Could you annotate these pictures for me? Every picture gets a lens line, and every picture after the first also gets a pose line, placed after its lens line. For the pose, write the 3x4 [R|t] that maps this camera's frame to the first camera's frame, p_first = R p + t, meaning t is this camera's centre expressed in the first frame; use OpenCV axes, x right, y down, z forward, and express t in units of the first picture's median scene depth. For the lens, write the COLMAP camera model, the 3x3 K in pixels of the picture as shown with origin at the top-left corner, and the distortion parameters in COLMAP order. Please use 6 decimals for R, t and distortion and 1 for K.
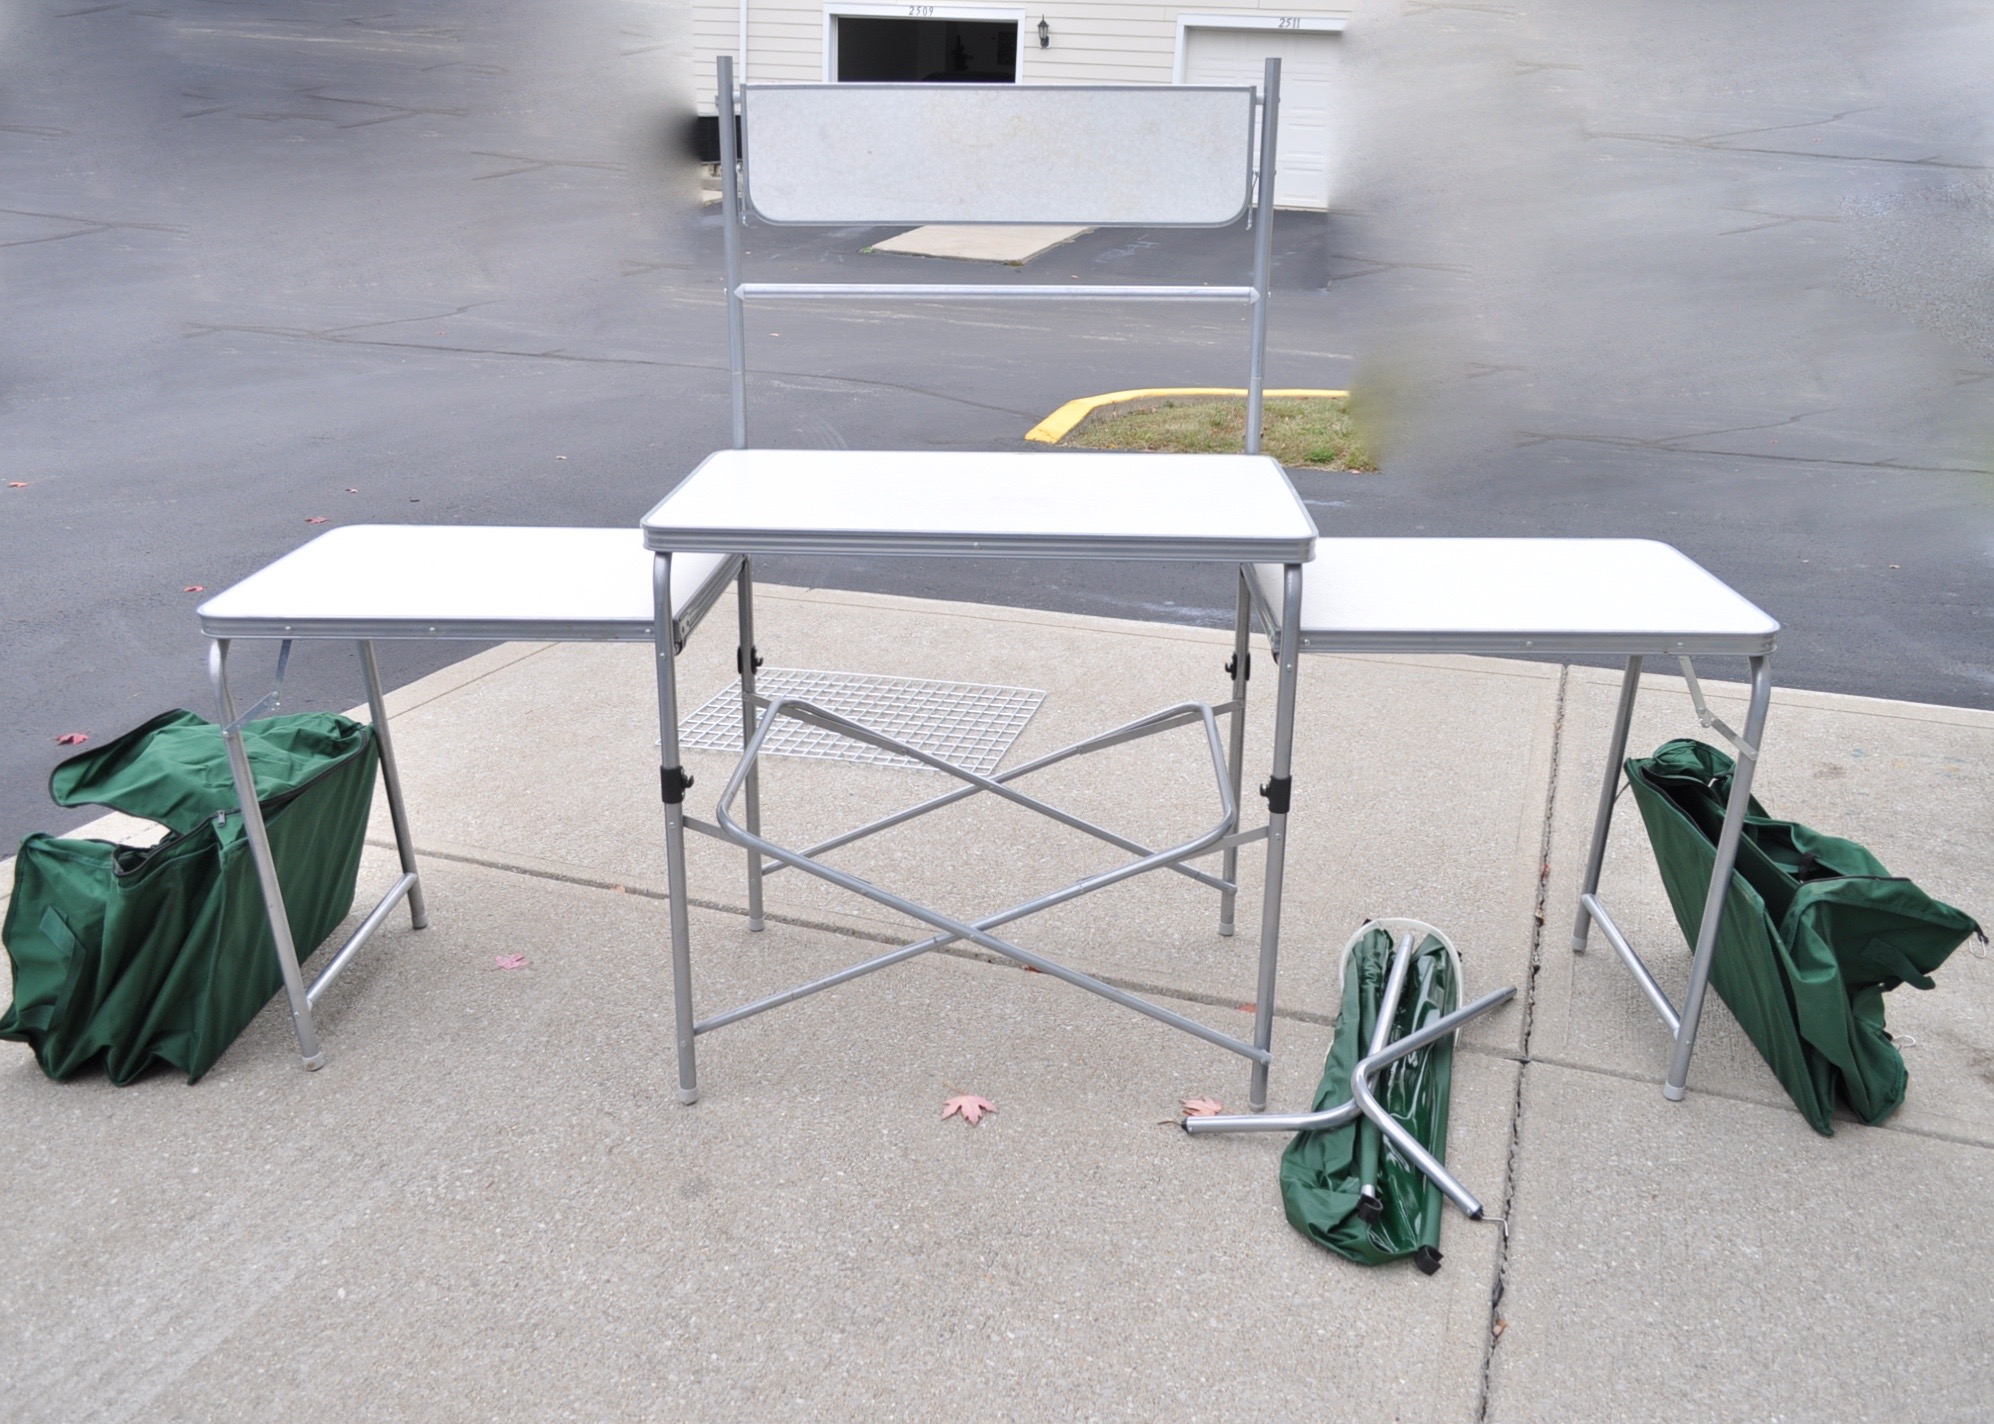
lens RADIAL K [[1645.7, 0, 1012.3], [0, 1645.7, 675.9], [0, 0, 1]] dist [-0.013664, 0.005377]
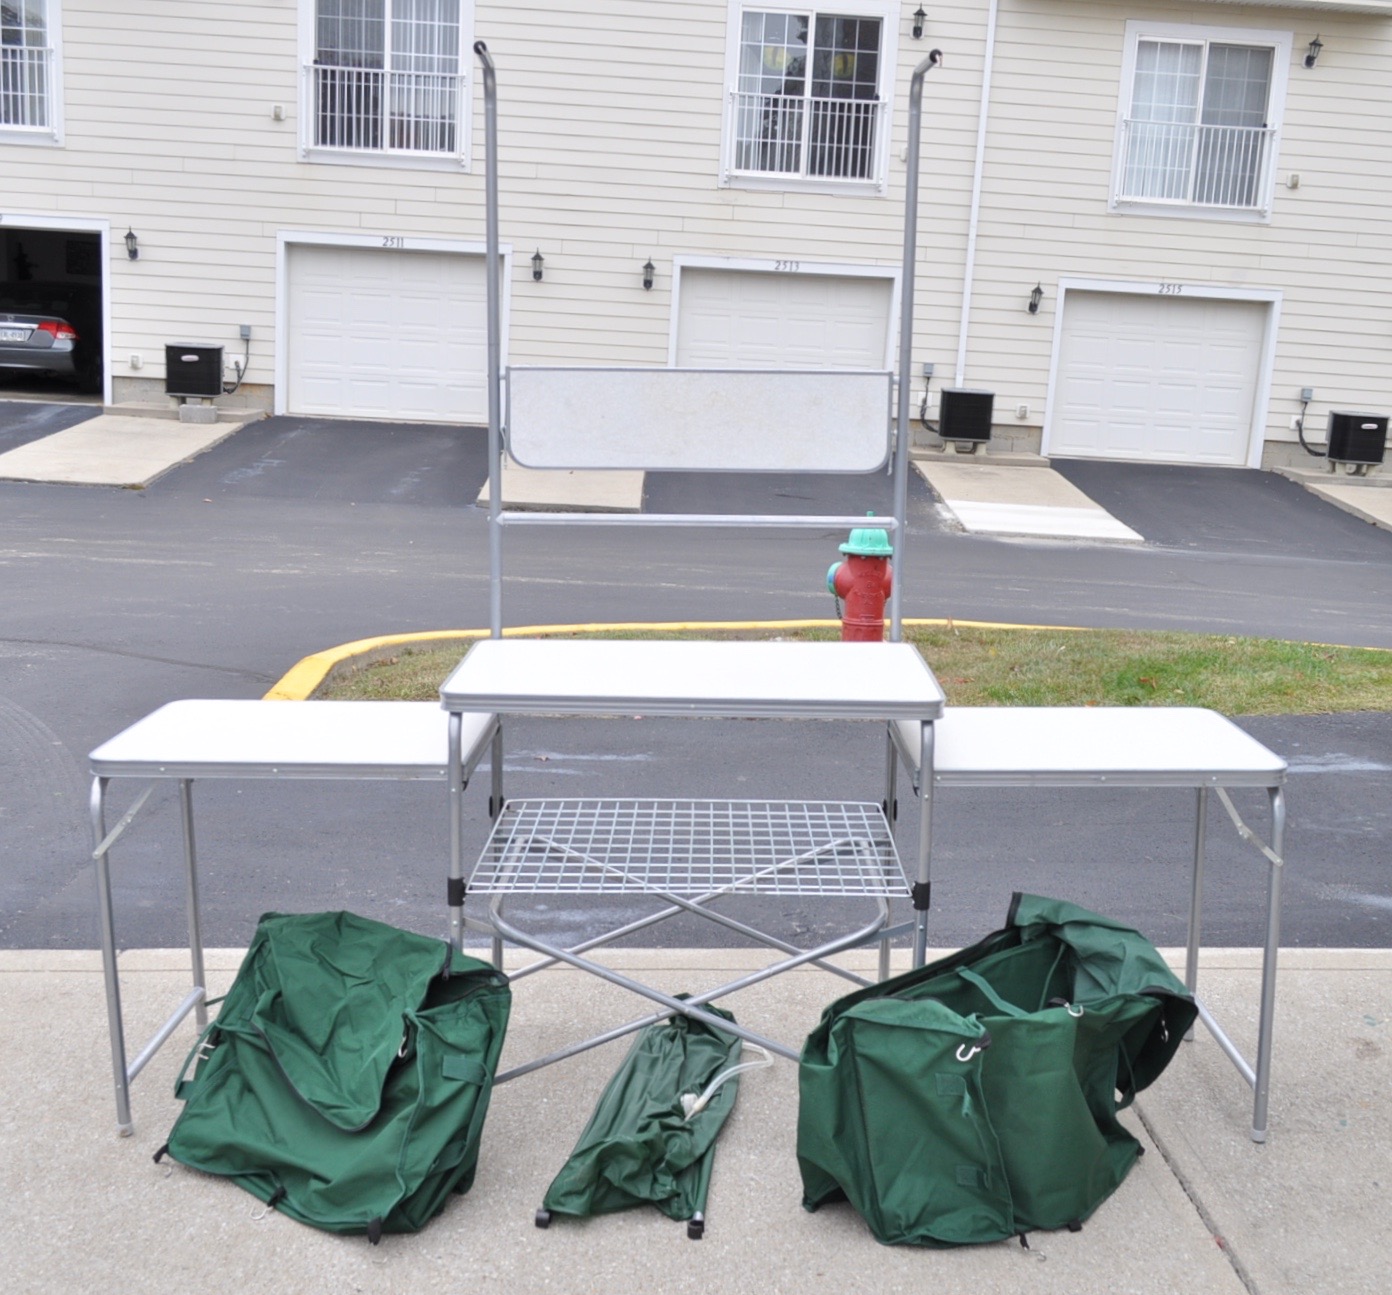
lens RADIAL K [[1648.9, 0, 737.1], [0, 1648.9, 687.5], [0, 0, 1]] dist [-0.013670, 0.000000]
pose [[0.927304, -0.068710, 0.367949, -0.275324], [0.109477, 0.989809, -0.091069, -0.155965], [-0.357942, 0.124731, 0.925375, 0.325486]]
